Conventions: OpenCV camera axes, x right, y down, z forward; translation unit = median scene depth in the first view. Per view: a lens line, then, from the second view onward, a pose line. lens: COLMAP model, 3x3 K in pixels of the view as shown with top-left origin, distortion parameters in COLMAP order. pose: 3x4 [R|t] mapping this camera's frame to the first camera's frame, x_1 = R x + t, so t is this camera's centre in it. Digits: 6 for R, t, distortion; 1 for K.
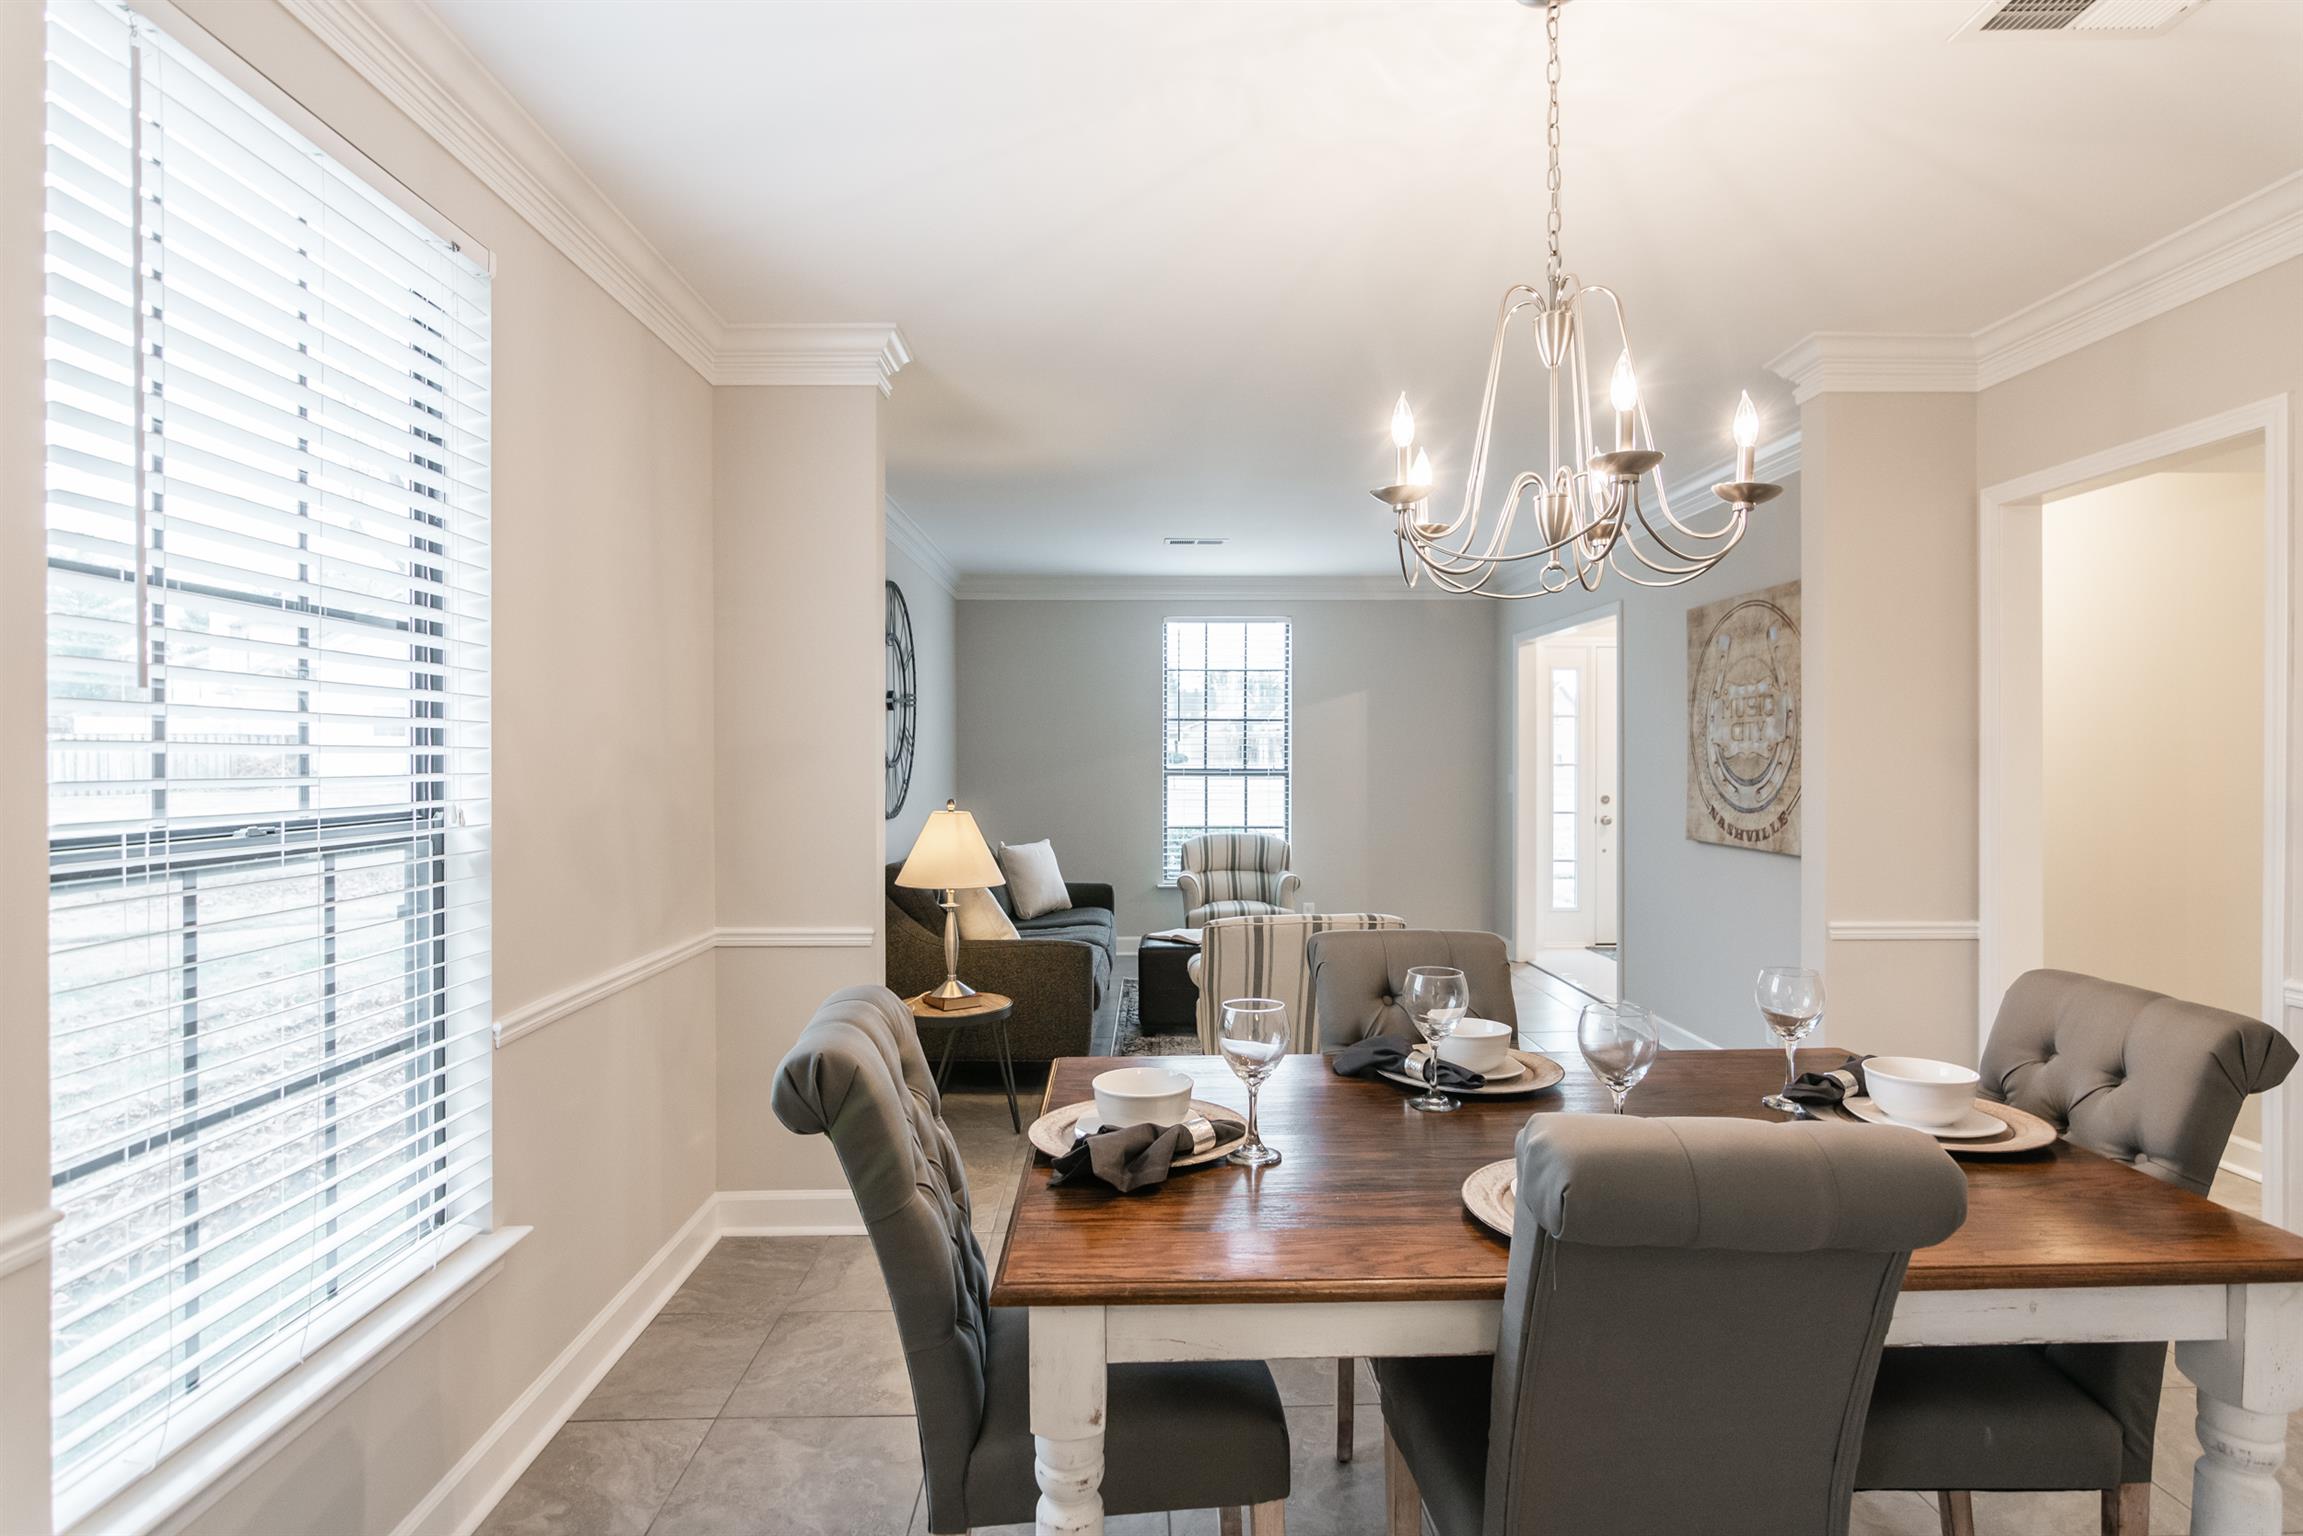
lens RADIAL K [[1184.6, 0, 1162.7], [0, 1184.6, 757.3], [0, 0, 1]] dist [-0.002052, 0.000337]
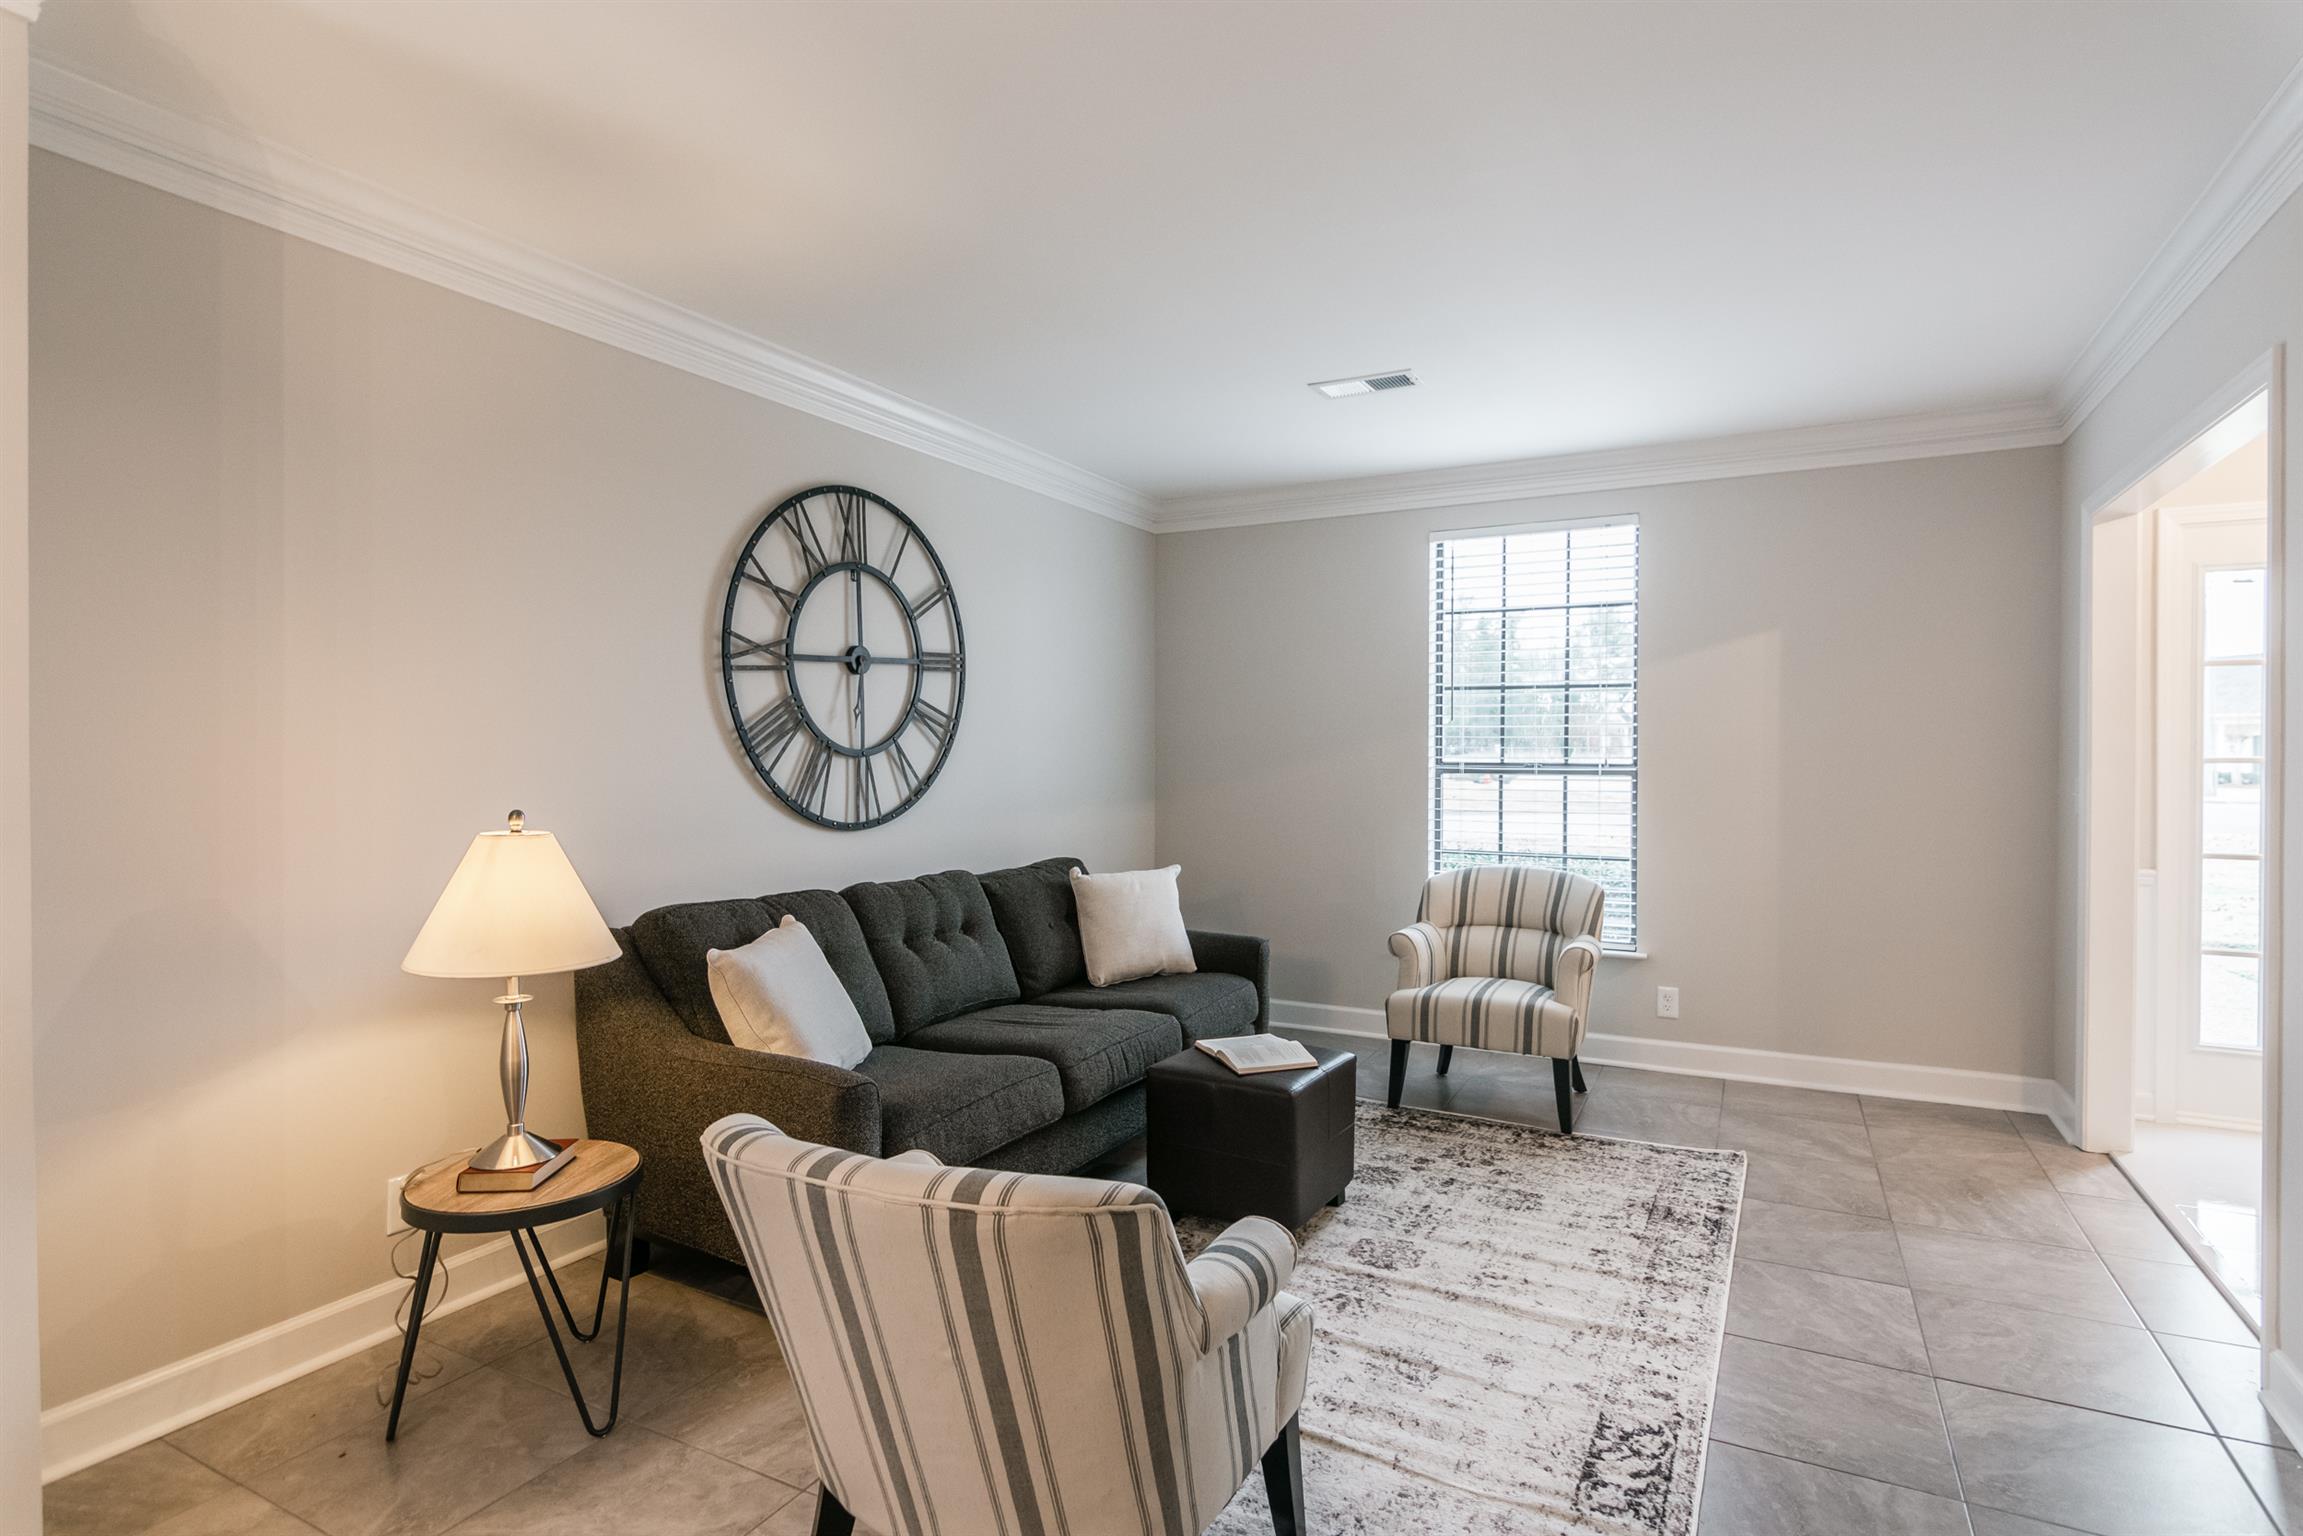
lens RADIAL K [[1184.6, 0, 1141.2], [0, 1184.6, 755.6], [0, 0, 1]] dist [-0.002052, 0.000337]
pose [[0.865212, 0.004252, -0.501388, 0.276568], [-0.001859, 0.999984, 0.005273, 0.004250], [0.501402, -0.003630, 0.865207, 0.502223]]
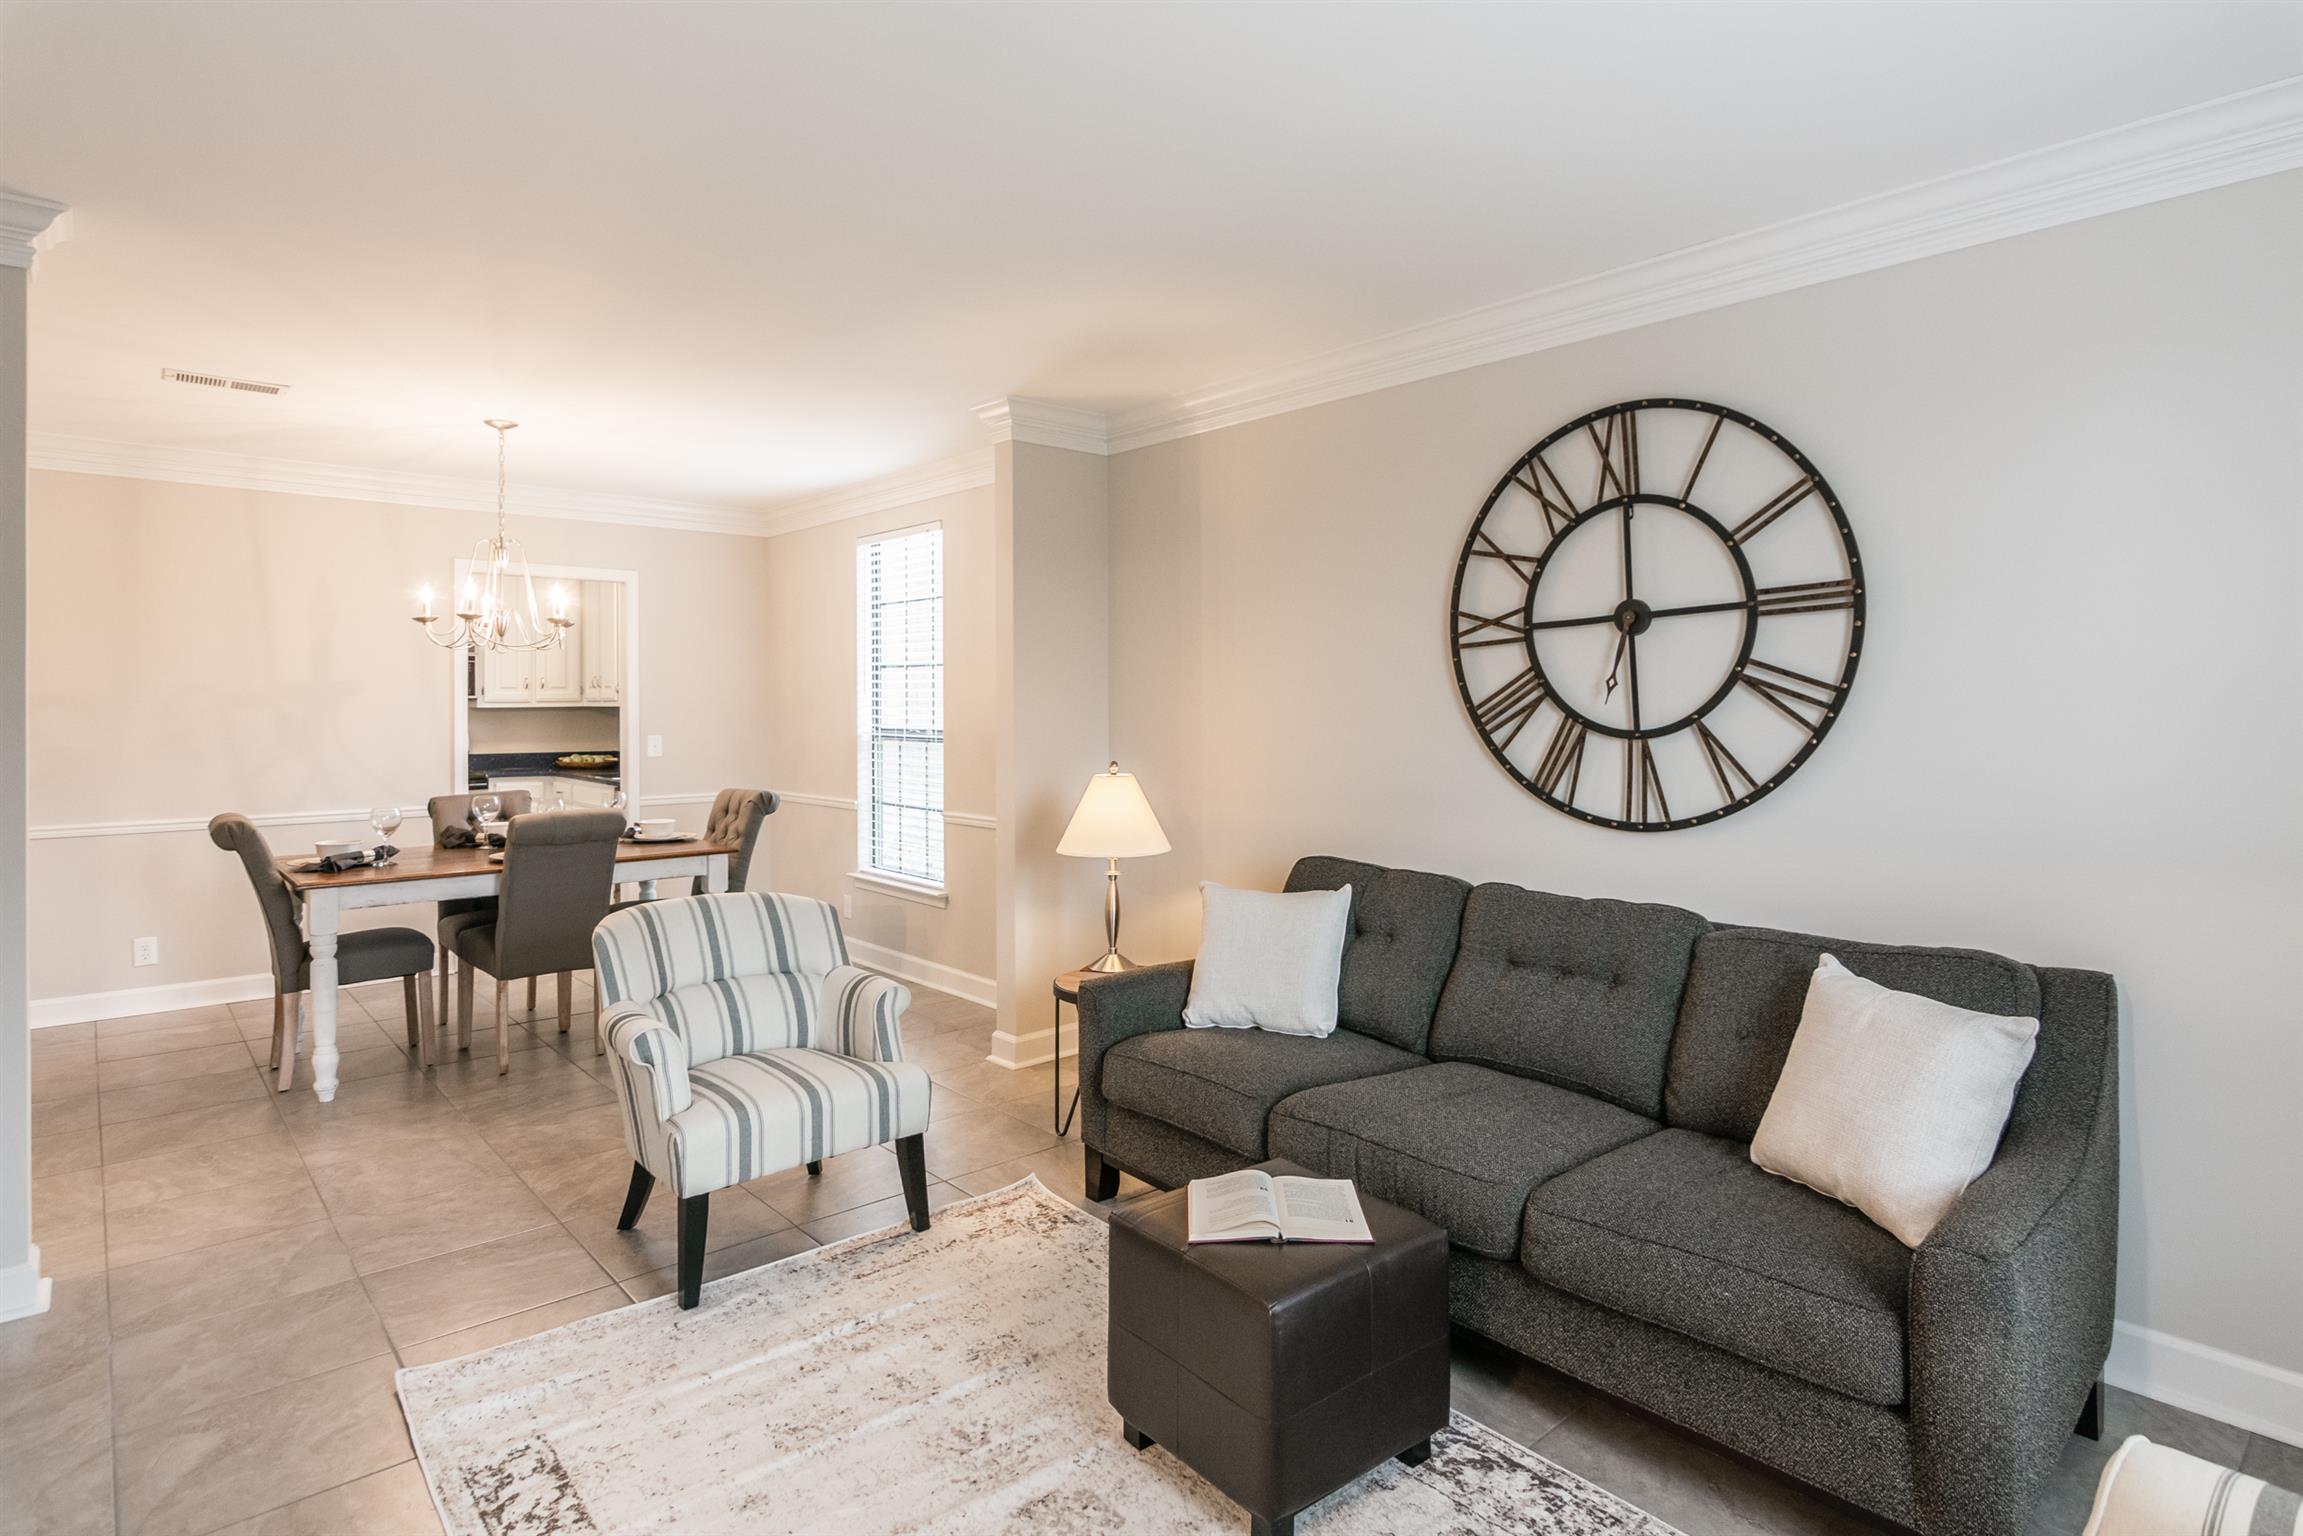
lens RADIAL K [[1184.6, 0, 1174.2], [0, 1184.6, 697.4], [0, 0, 1]] dist [-0.002052, 0.000337]
pose [[-0.762066, 0.003488, -0.647490, 0.306313], [0.004784, 0.999989, -0.000244, -0.012157], [0.647482, -0.003283, -0.762074, 1.339909]]
